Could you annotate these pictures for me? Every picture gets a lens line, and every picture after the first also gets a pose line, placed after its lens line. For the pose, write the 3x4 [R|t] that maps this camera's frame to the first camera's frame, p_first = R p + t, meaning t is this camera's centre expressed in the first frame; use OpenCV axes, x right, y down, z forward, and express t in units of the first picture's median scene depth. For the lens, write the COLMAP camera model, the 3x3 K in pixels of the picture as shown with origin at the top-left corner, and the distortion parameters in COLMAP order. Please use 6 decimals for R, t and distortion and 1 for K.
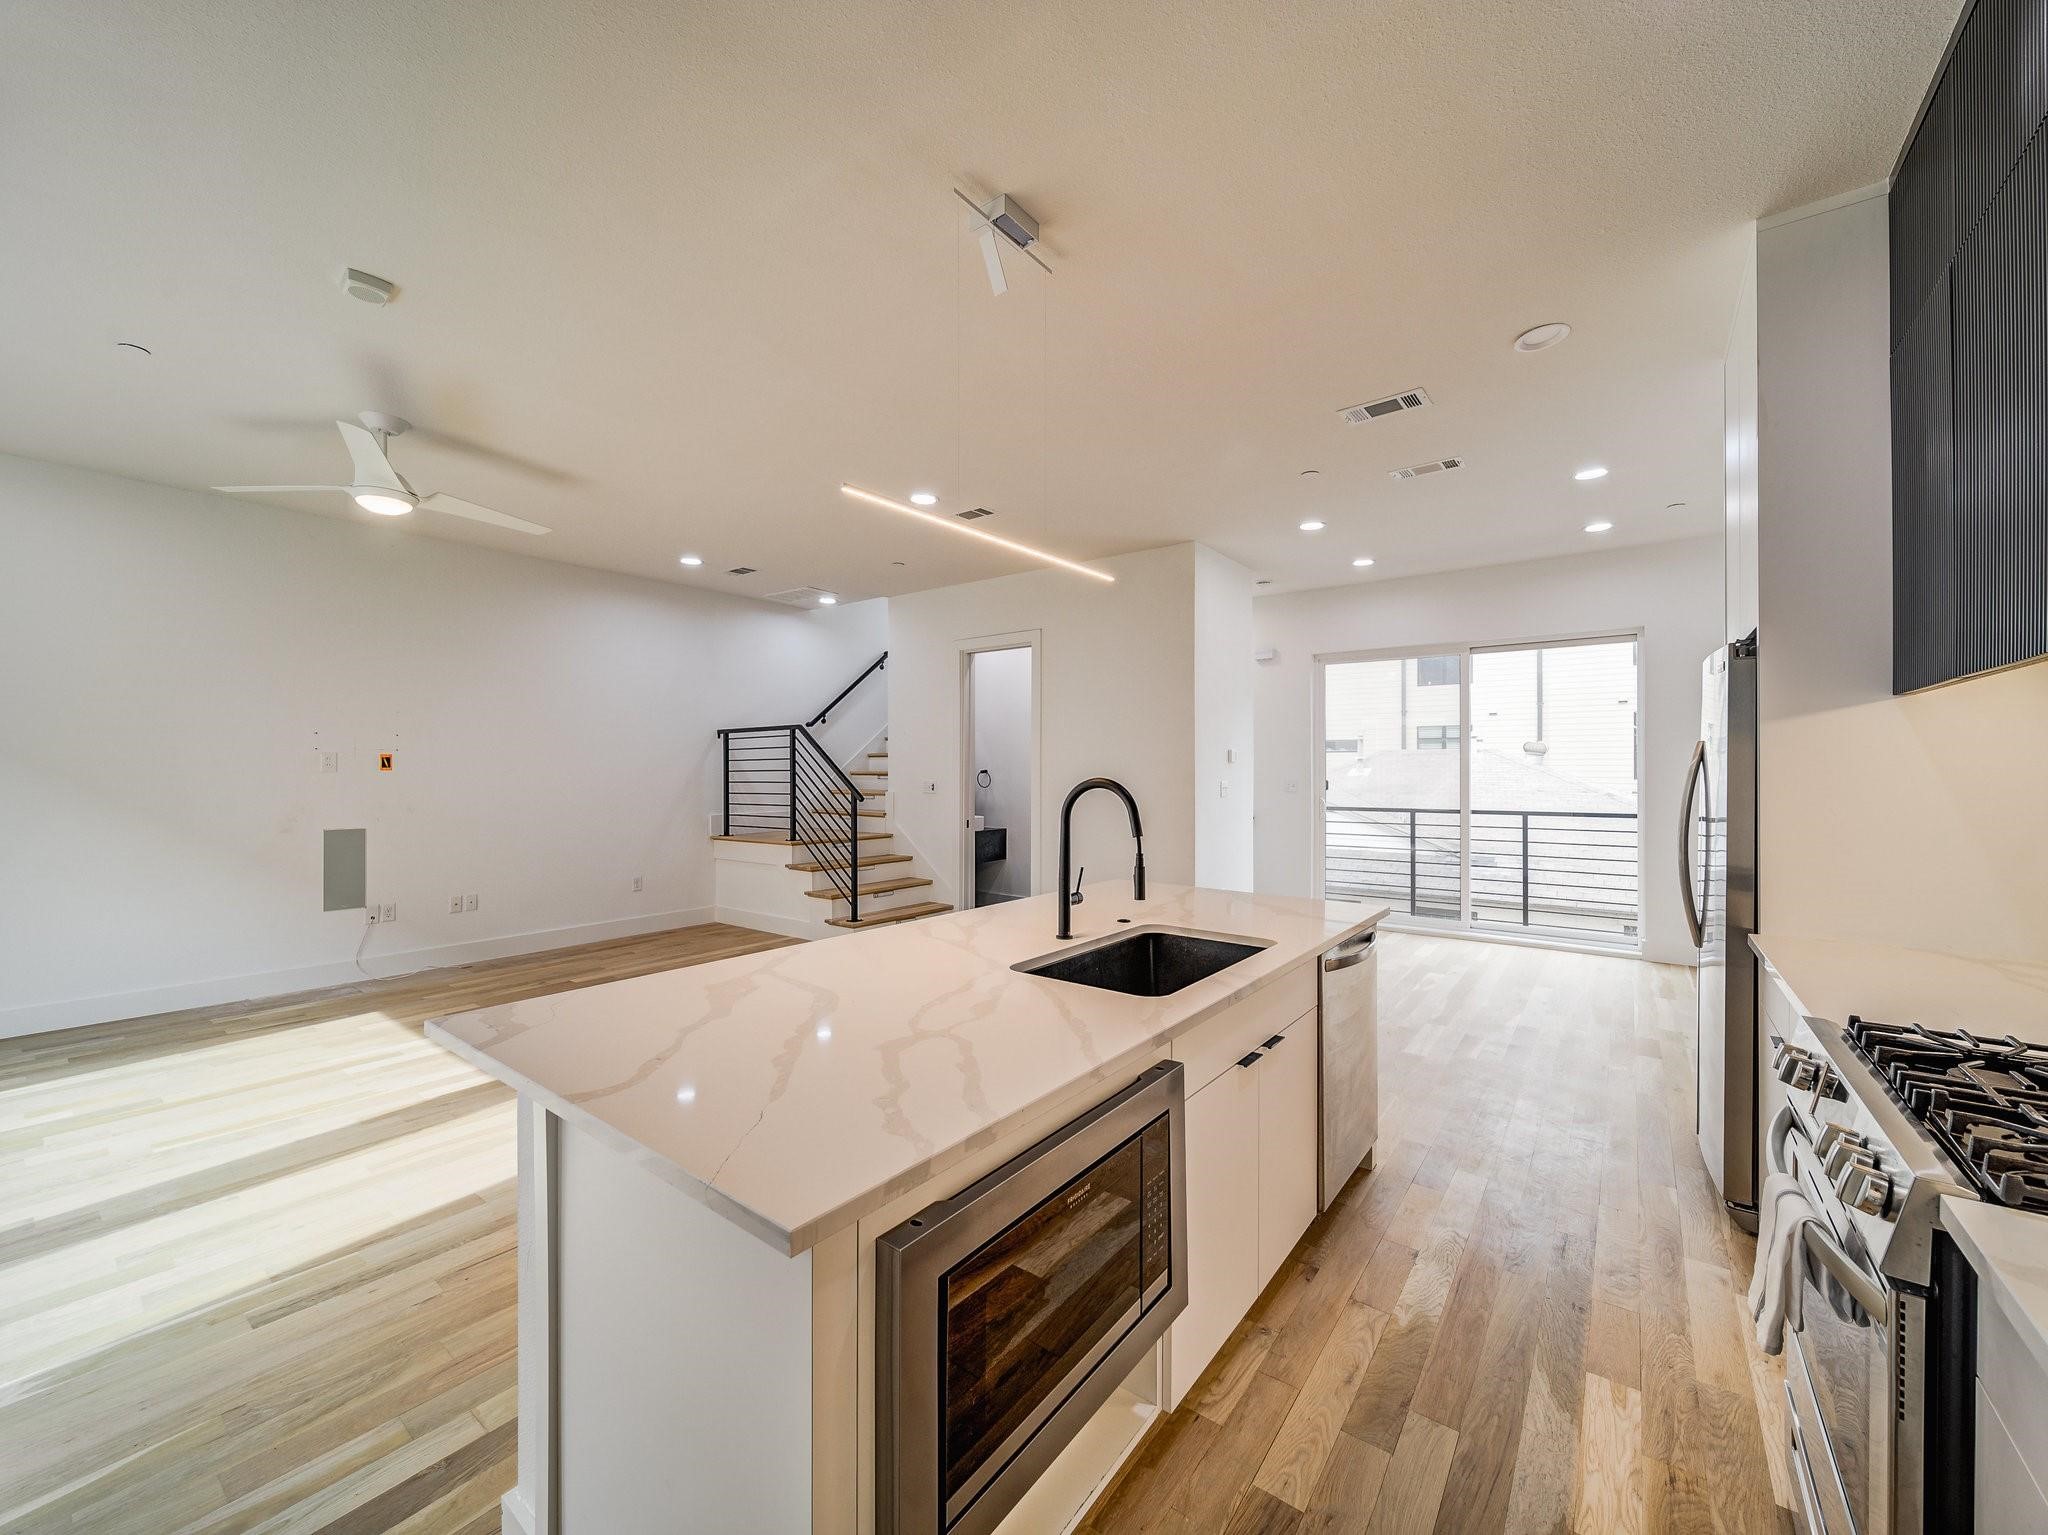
lens RADIAL K [[810.6, 0, 1023.2], [0, 810.6, 769.2], [0, 0, 1]] dist [0.001390, -0.002053]
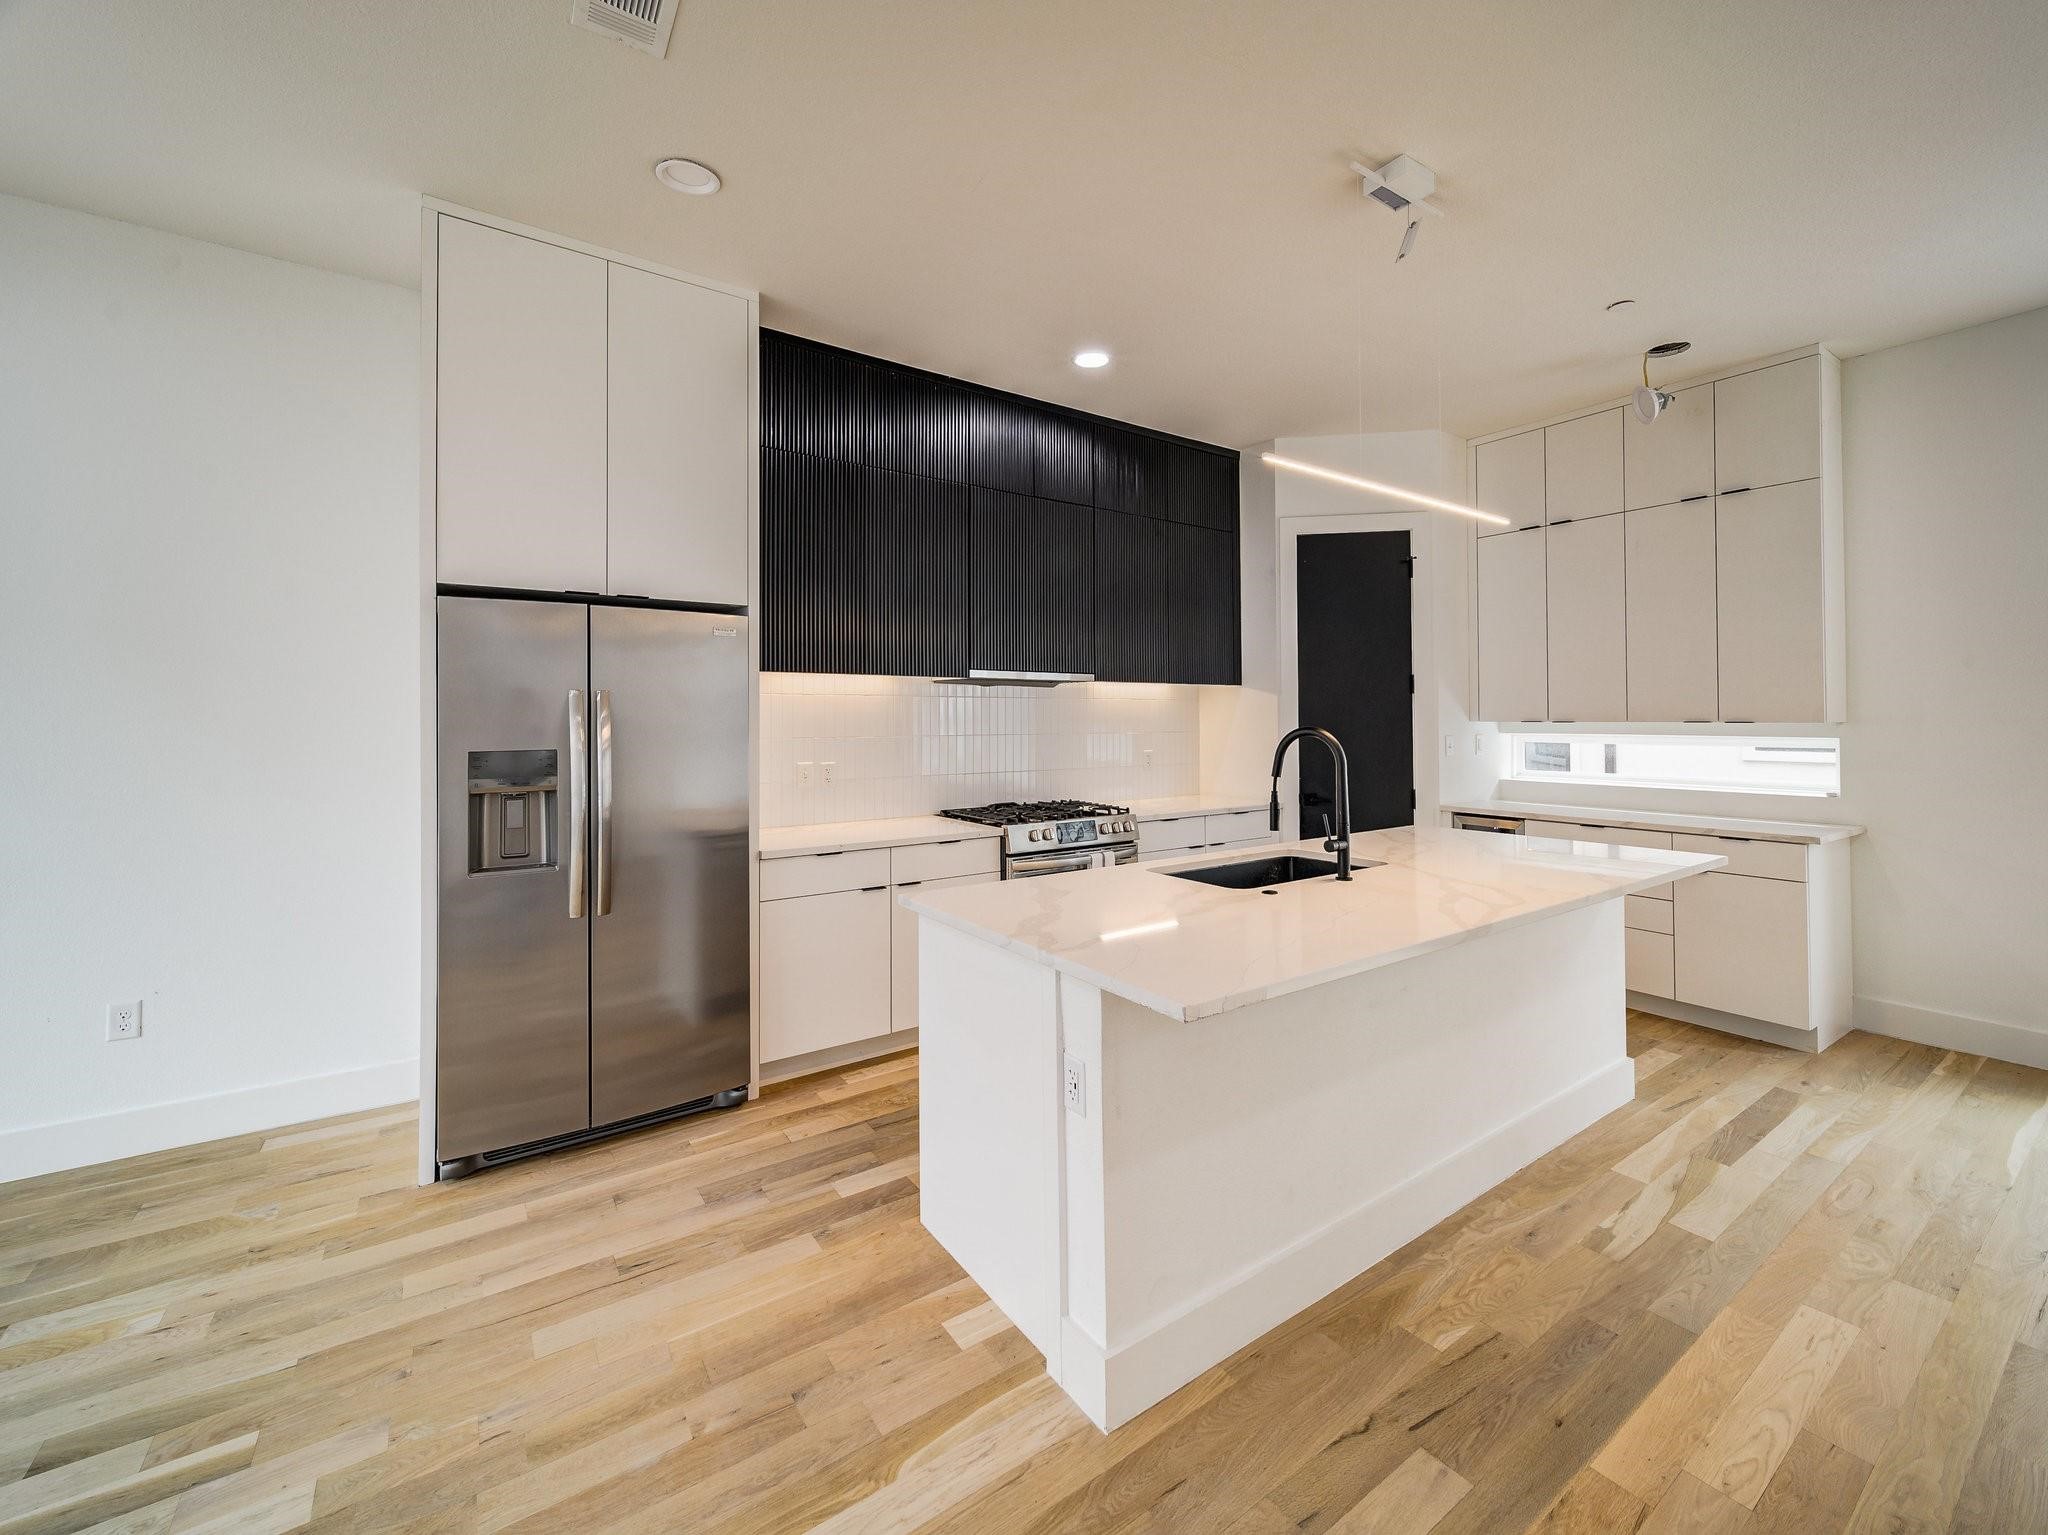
lens RADIAL K [[810.6, 0, 1020.4], [0, 810.6, 711.0], [0, 0, 1]] dist [0.001390, -0.002053]
pose [[-0.944077, 0.010296, 0.329563, 0.058724], [0.005789, 0.999876, -0.014654, 0.001848], [-0.329673, -0.011926, -0.944020, 1.283986]]
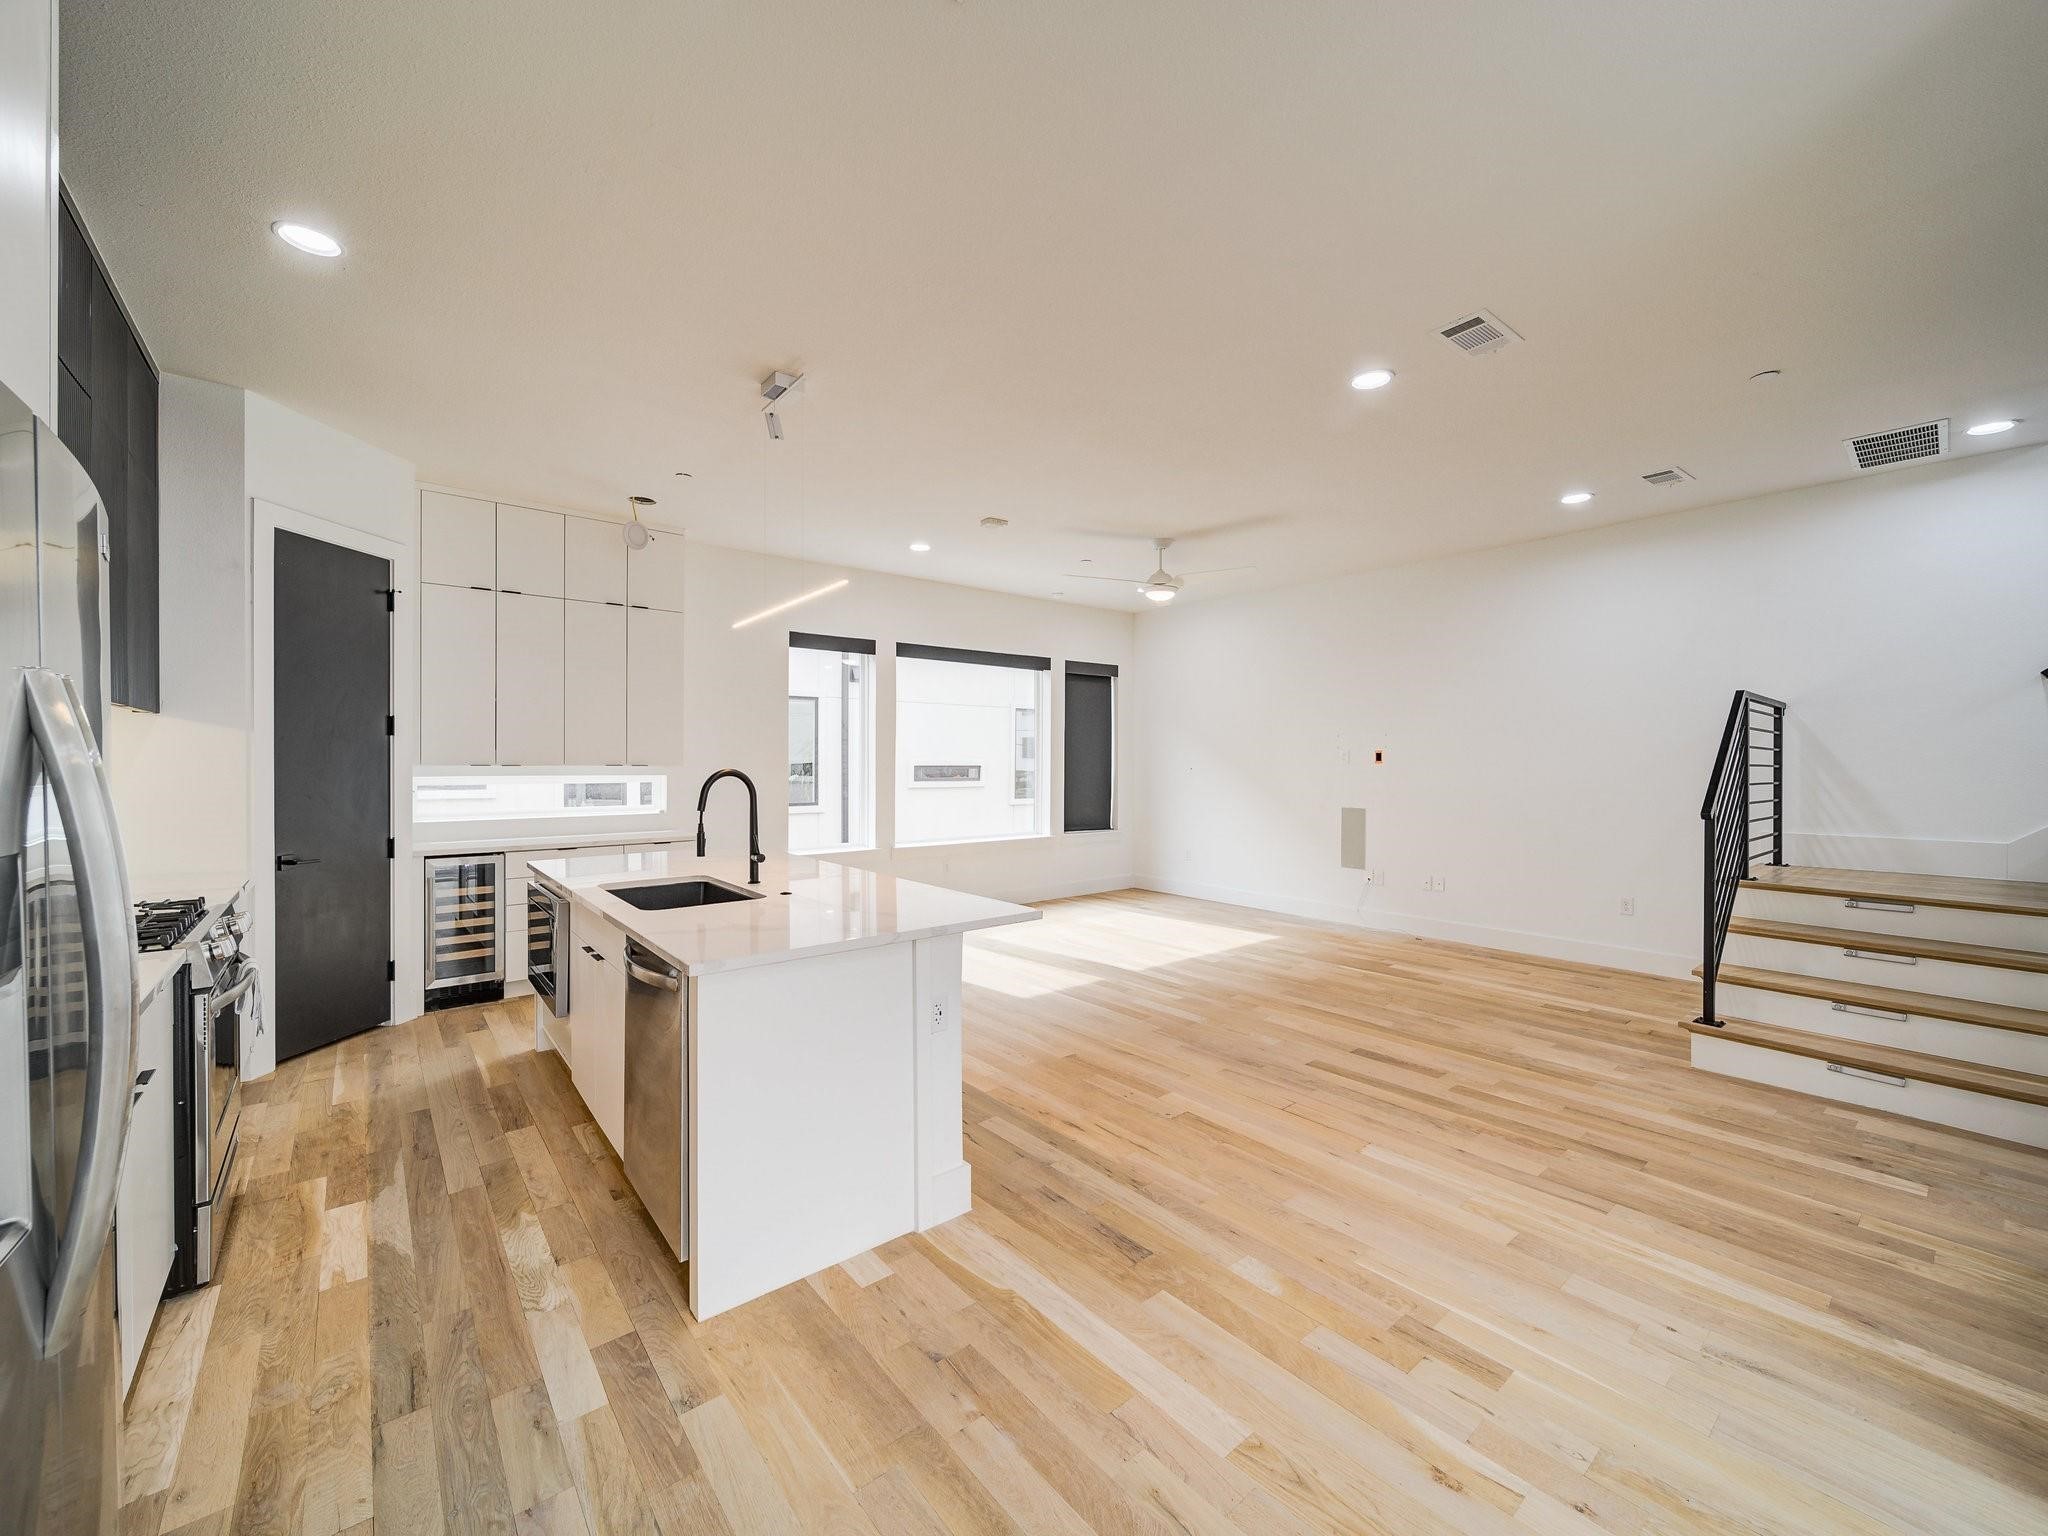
lens RADIAL K [[810.6, 0, 1021.7], [0, 810.6, 762.5], [0, 0, 1]] dist [0.001390, -0.002053]
pose [[-0.240185, 0.001134, -0.970726, 0.785987], [-0.000106, 0.999999, 0.001194, -0.001869], [0.970727, 0.000389, -0.240185, 1.077230]]
